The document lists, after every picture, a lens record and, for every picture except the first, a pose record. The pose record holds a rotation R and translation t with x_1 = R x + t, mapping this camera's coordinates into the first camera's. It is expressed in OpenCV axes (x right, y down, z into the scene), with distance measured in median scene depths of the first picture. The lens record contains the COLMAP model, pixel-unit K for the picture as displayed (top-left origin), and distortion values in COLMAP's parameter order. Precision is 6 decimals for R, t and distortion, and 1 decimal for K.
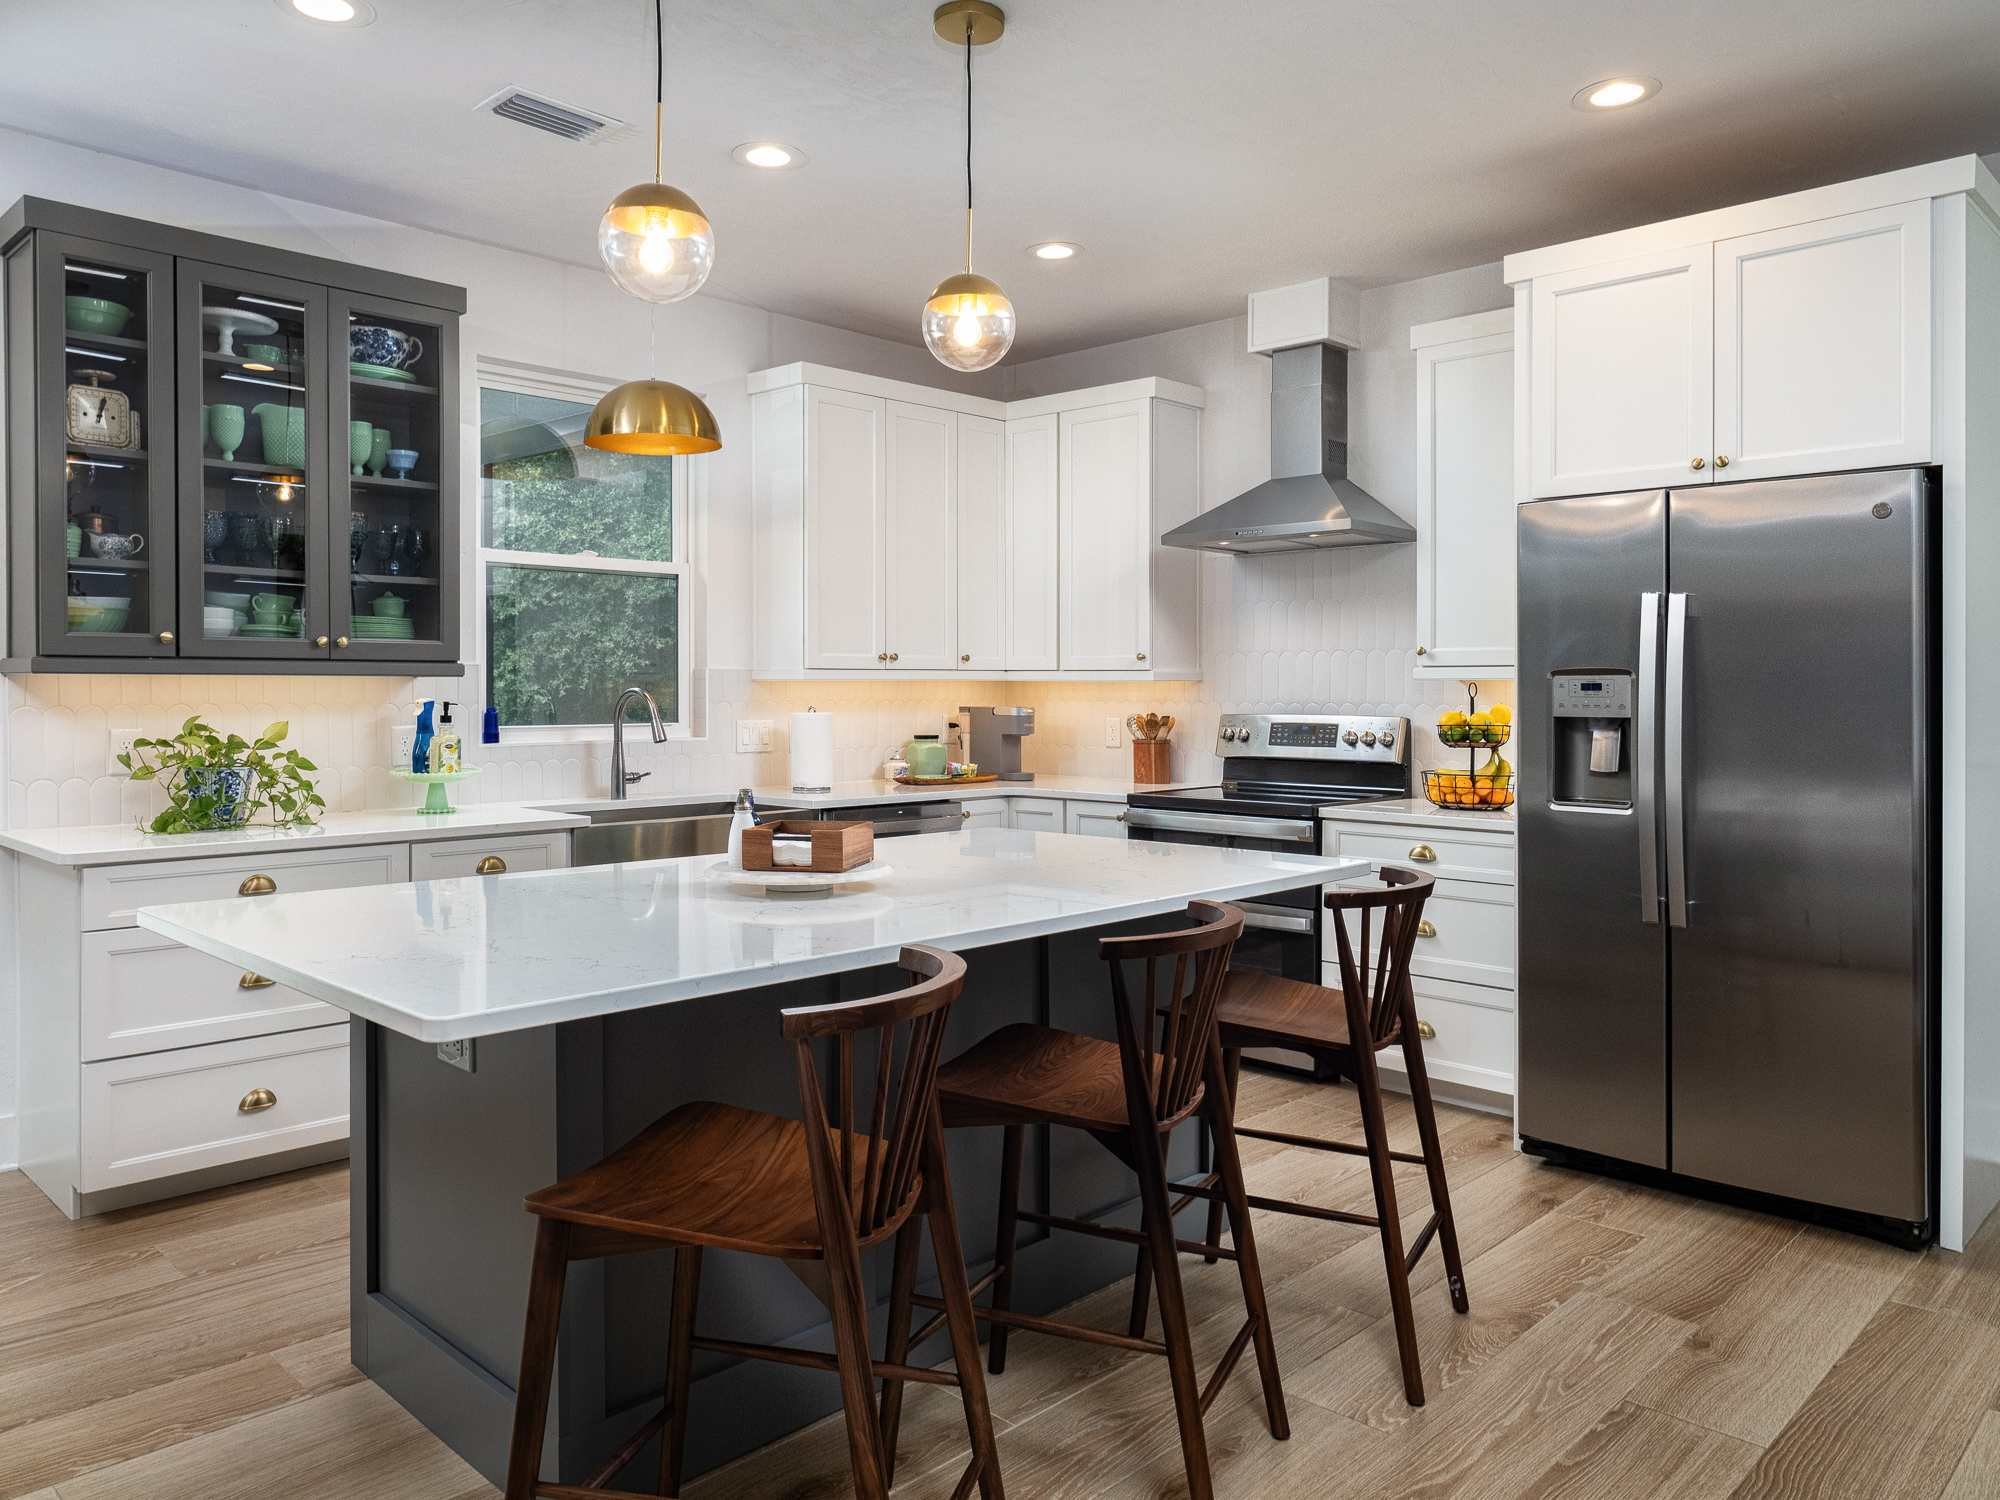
lens RADIAL K [[1415.5, 0, 794.6], [0, 1415.5, 673.1], [0, 0, 1]] dist [-0.002521, -0.003526]
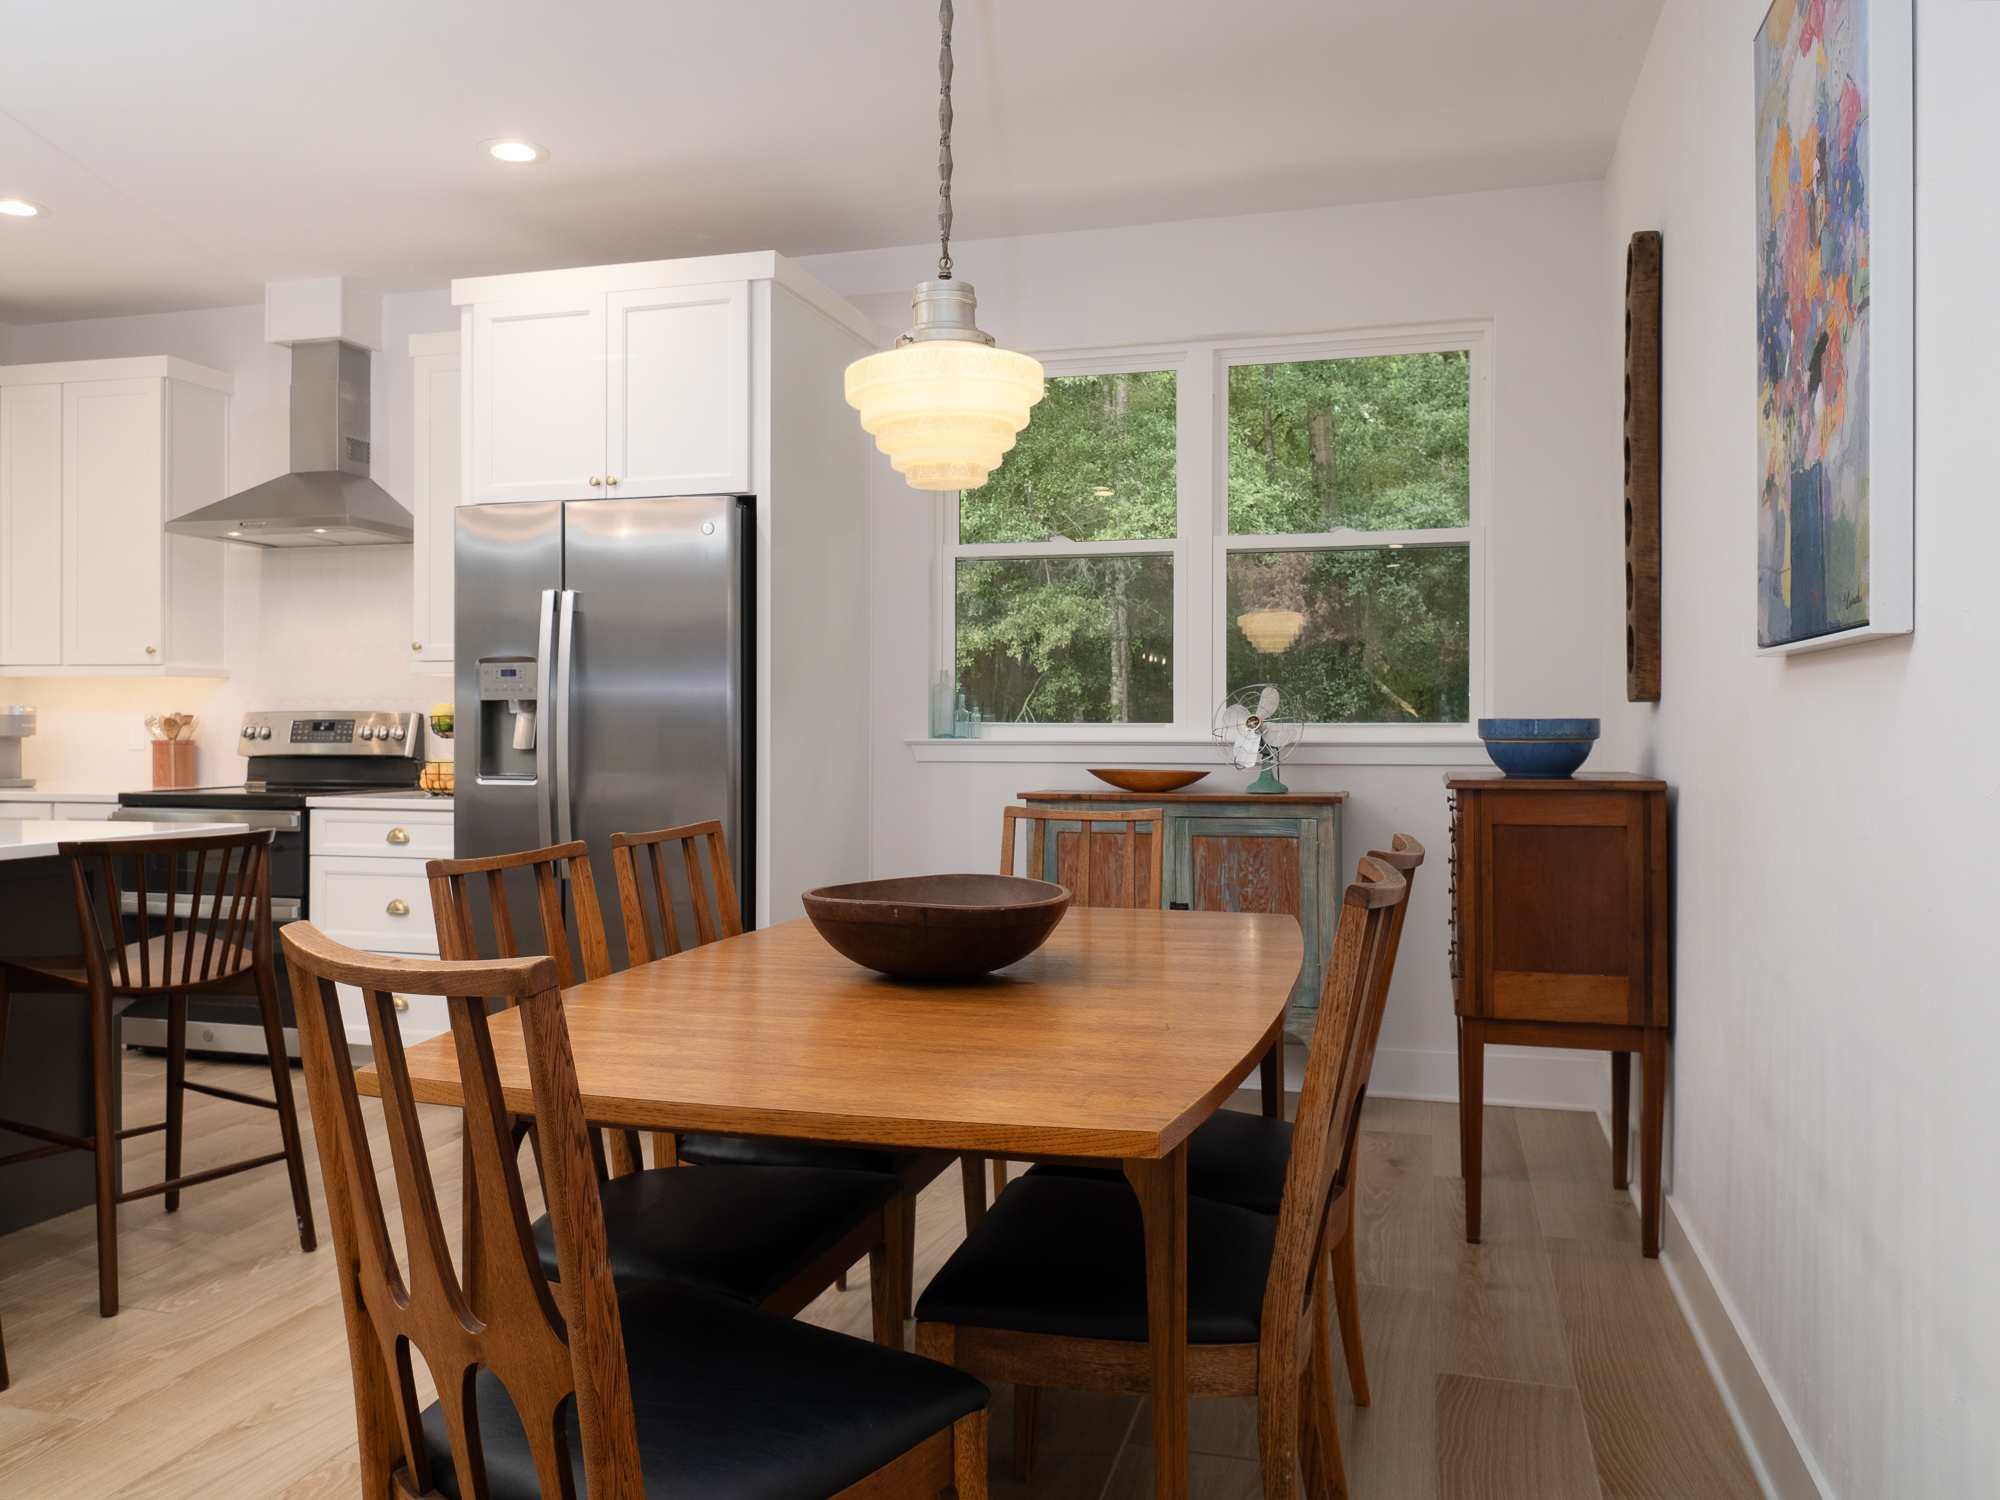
lens RADIAL K [[1620.7, 0, 846.2], [0, 1620.7, 688.1], [0, 0, 1]] dist [0.015002, 0.003506]
pose [[0.863704, 0.006648, 0.503956, 0.112276], [-0.002579, 0.999958, -0.008772, 0.024901], [-0.503993, 0.006277, 0.863685, -0.192585]]
